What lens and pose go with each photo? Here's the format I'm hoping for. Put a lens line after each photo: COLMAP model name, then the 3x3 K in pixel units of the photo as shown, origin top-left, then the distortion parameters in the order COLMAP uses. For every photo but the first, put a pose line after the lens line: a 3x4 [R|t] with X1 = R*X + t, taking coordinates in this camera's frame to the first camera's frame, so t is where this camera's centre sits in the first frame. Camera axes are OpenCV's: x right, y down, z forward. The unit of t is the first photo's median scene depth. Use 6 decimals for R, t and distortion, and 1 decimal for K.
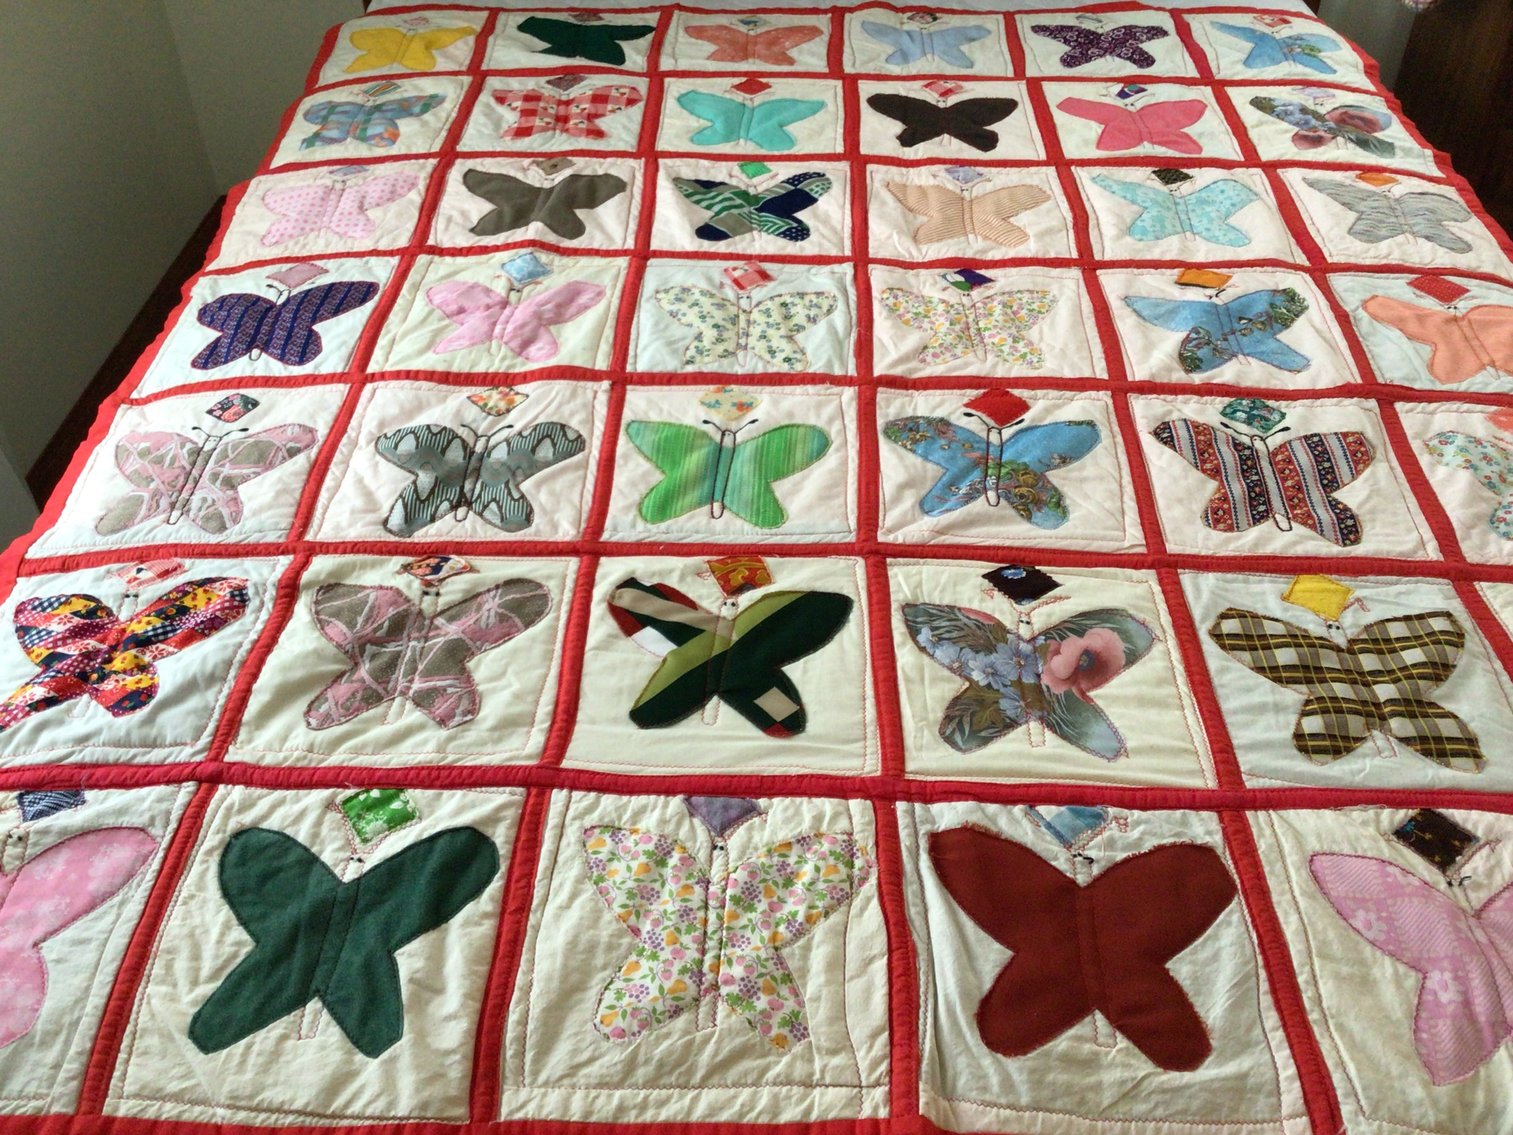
lens RADIAL K [[1299.6, 0, 756.5], [0, 1299.6, 567.5], [0, 0, 1]] dist [0.117326, -0.240125]
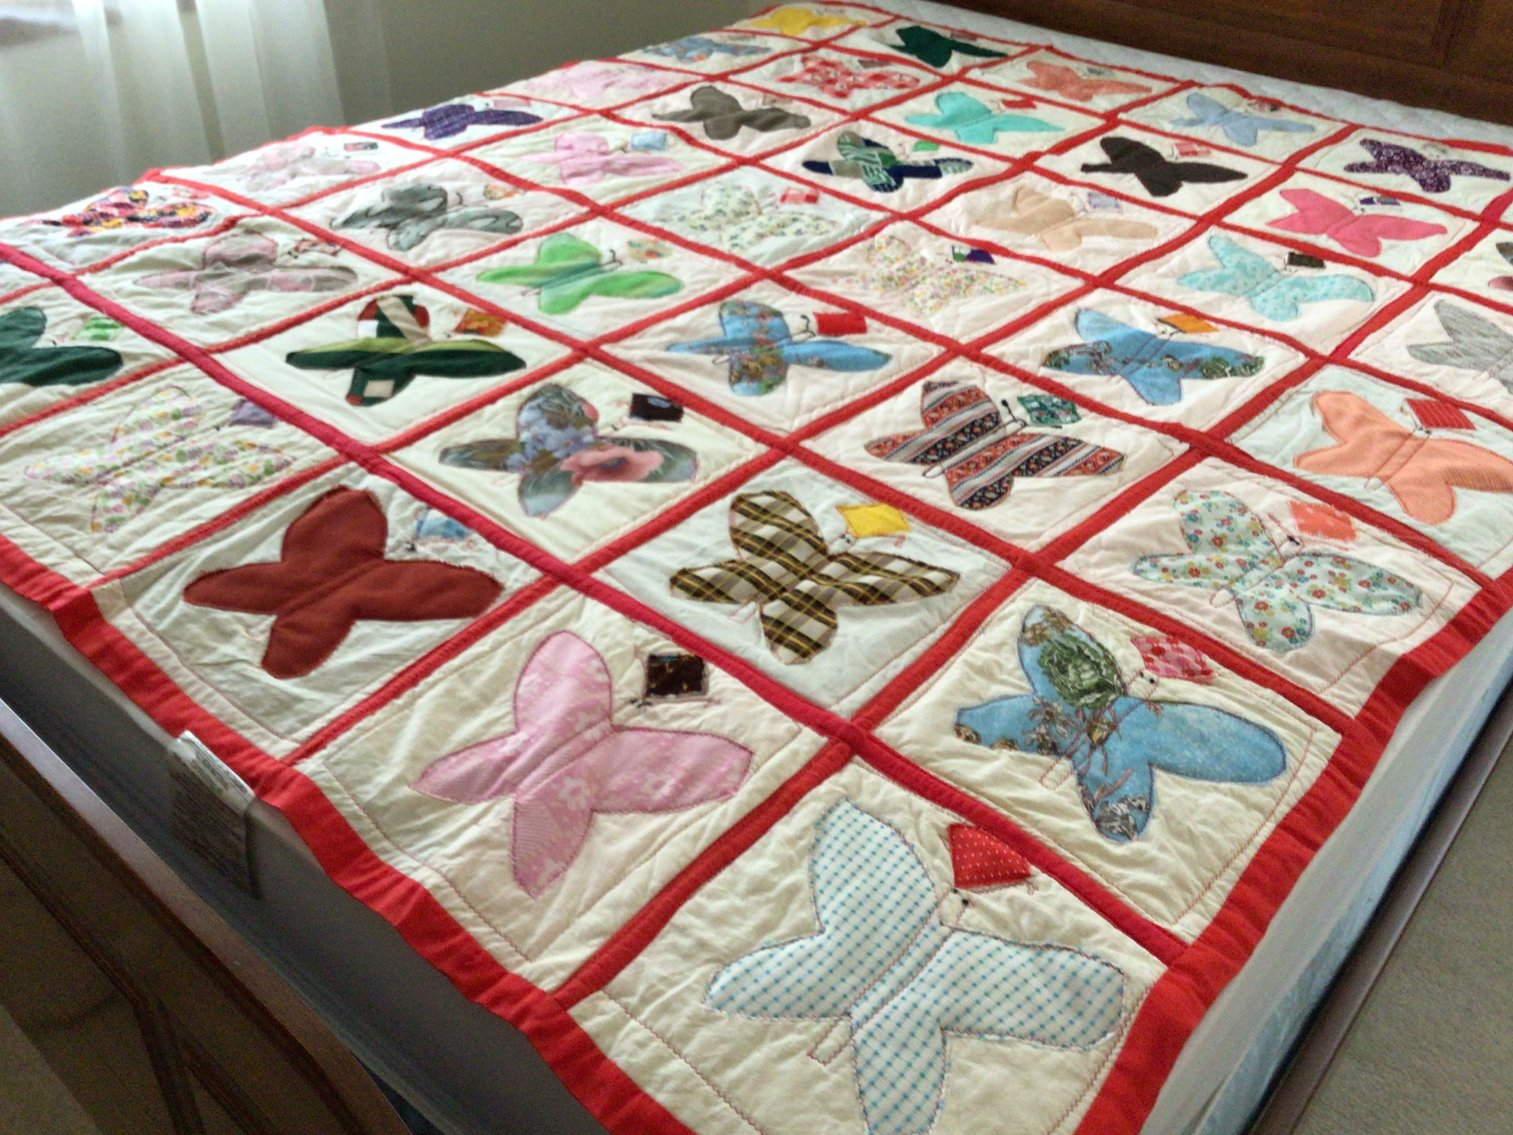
lens RADIAL K [[1299.6, 0, 756.5], [0, 1299.6, 567.5], [0, 0, 1]] dist [0.117326, -0.240125]
pose [[0.789312, 0.393324, -0.471468, 0.821336], [-0.445737, 0.895164, 0.000560, 0.089865], [0.422261, 0.209709, 0.881883, 0.139303]]
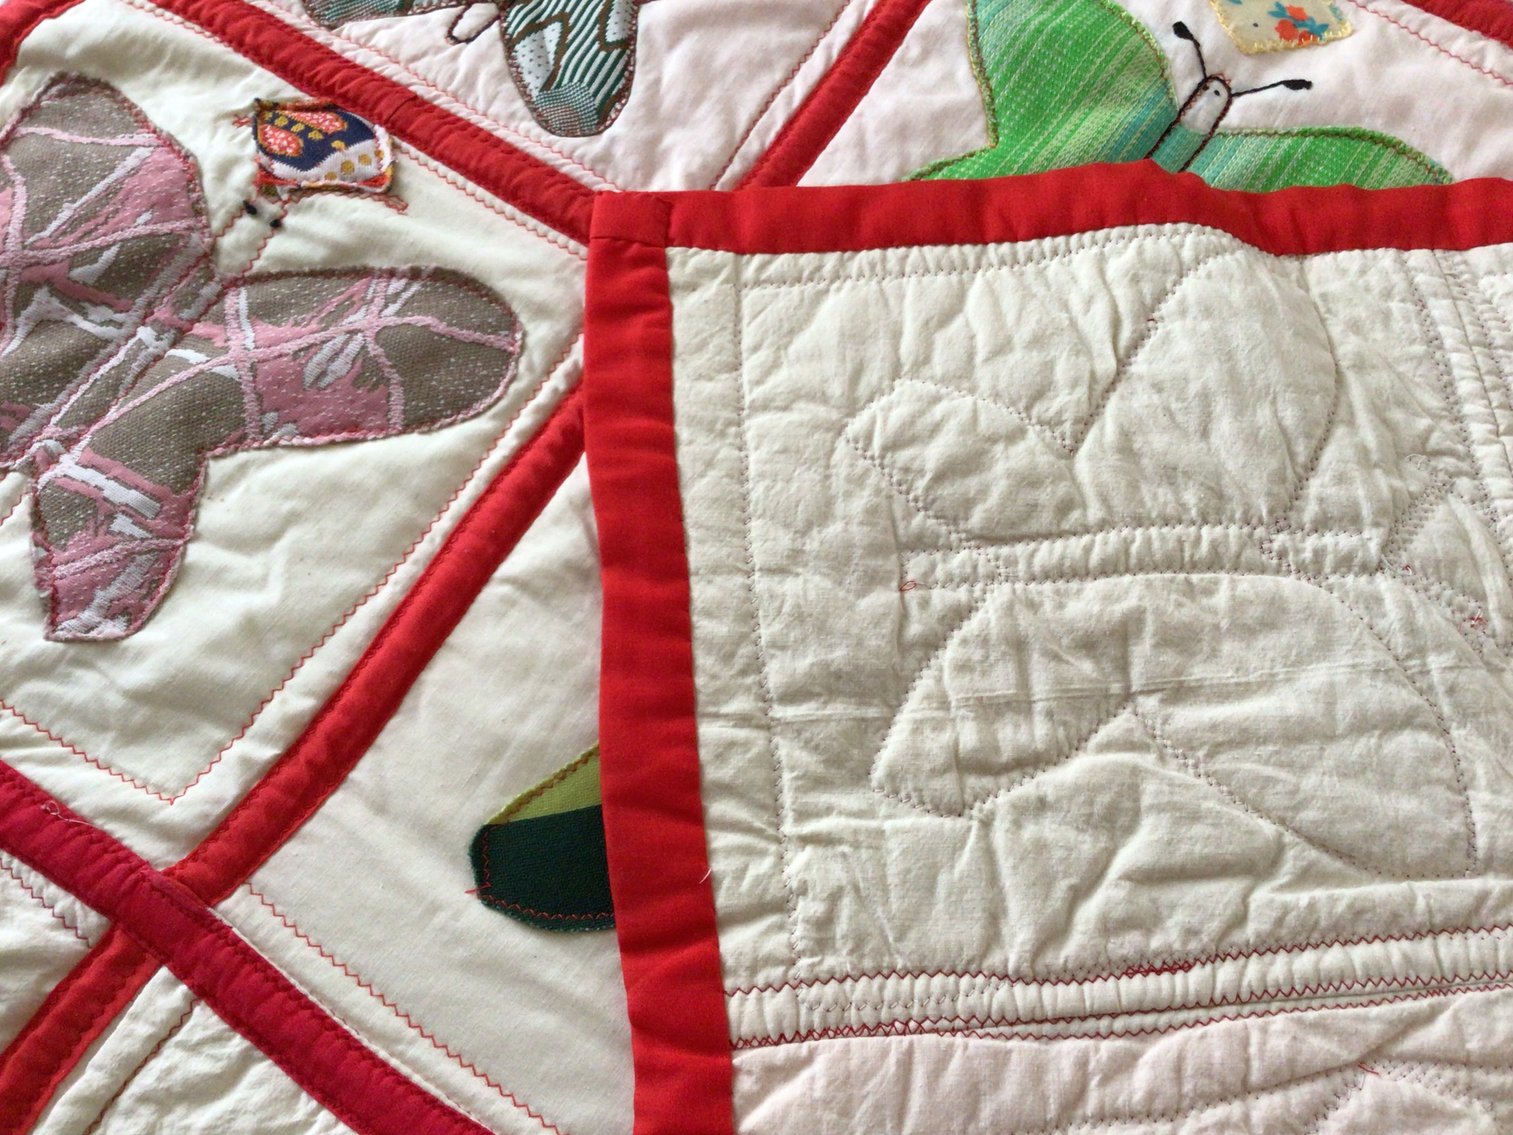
lens RADIAL K [[1299.6, 0, 756.5], [0, 1299.6, 567.5], [0, 0, 1]] dist [0.117326, -0.240125]
pose [[0.856270, 0.495059, -0.147368, -0.012899], [-0.387599, 0.804418, 0.450198, -0.130771], [0.341421, -0.328372, 0.880684, 0.675958]]
